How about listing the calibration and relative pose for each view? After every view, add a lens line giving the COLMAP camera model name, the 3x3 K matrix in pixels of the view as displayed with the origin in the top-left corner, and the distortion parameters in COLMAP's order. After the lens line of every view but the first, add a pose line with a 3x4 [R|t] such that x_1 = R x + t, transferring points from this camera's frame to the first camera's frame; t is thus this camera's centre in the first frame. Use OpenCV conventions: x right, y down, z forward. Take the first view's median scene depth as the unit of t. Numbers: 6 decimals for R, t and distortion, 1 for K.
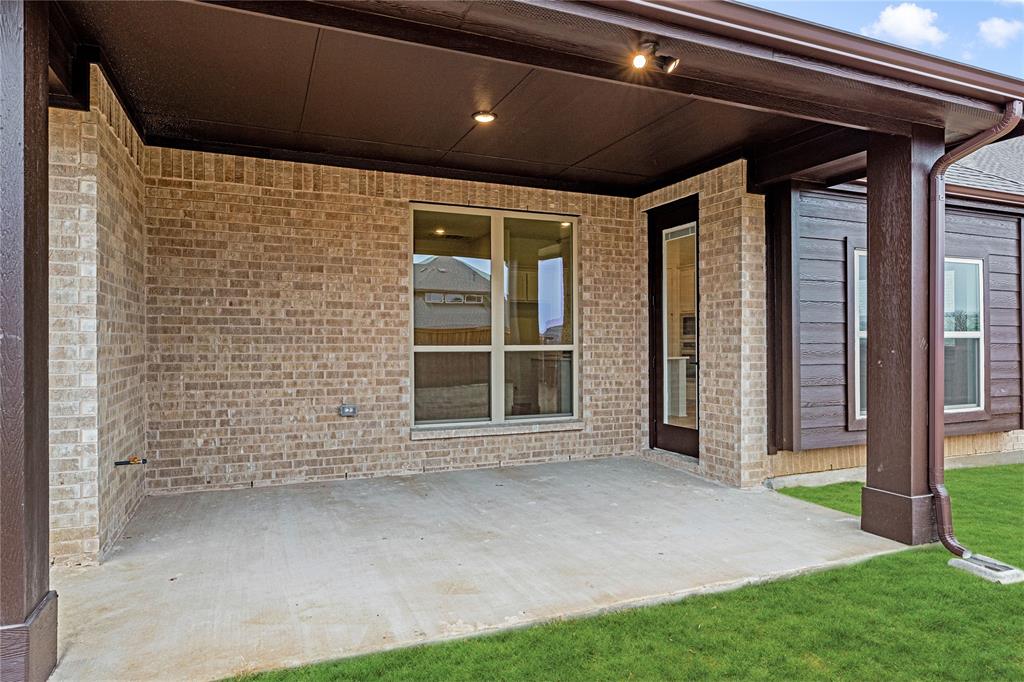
lens RADIAL K [[620.5, 0, 513.7], [0, 620.5, 343.3], [0, 0, 1]] dist [0.001043, 0.000239]
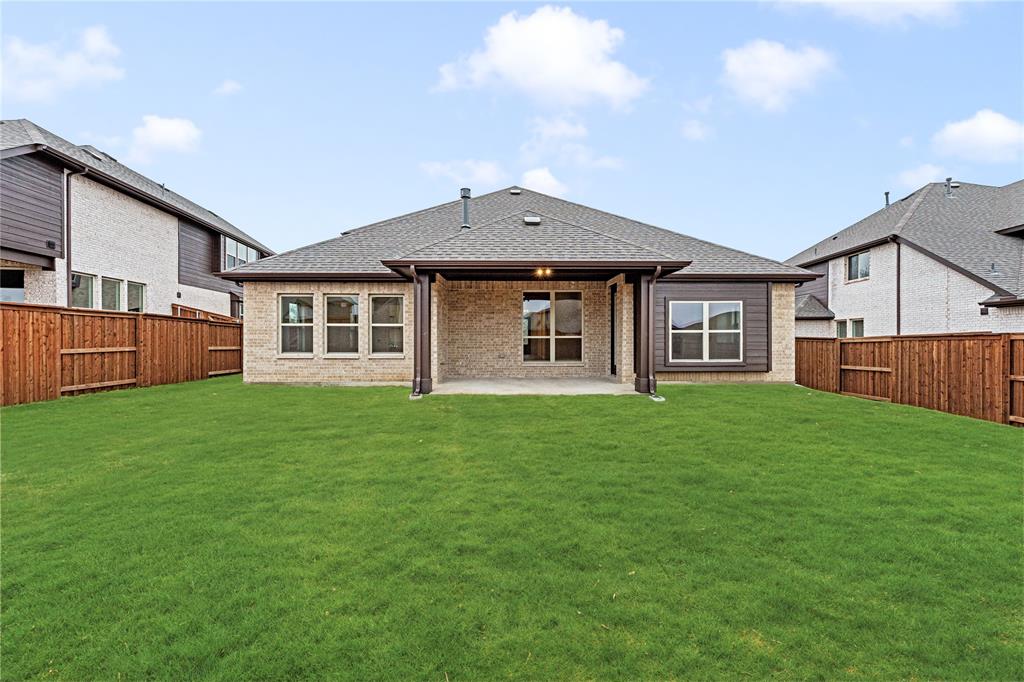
lens RADIAL K [[413.7, 0, 518.7], [0, 413.7, 339.4], [0, 0, 1]] dist [-0.000454, -0.000412]
pose [[0.932617, 0.000042, -0.360867, 0.575858], [0.000514, 0.999999, 0.001444, 0.017743], [0.360867, -0.001532, 0.932616, -0.949960]]
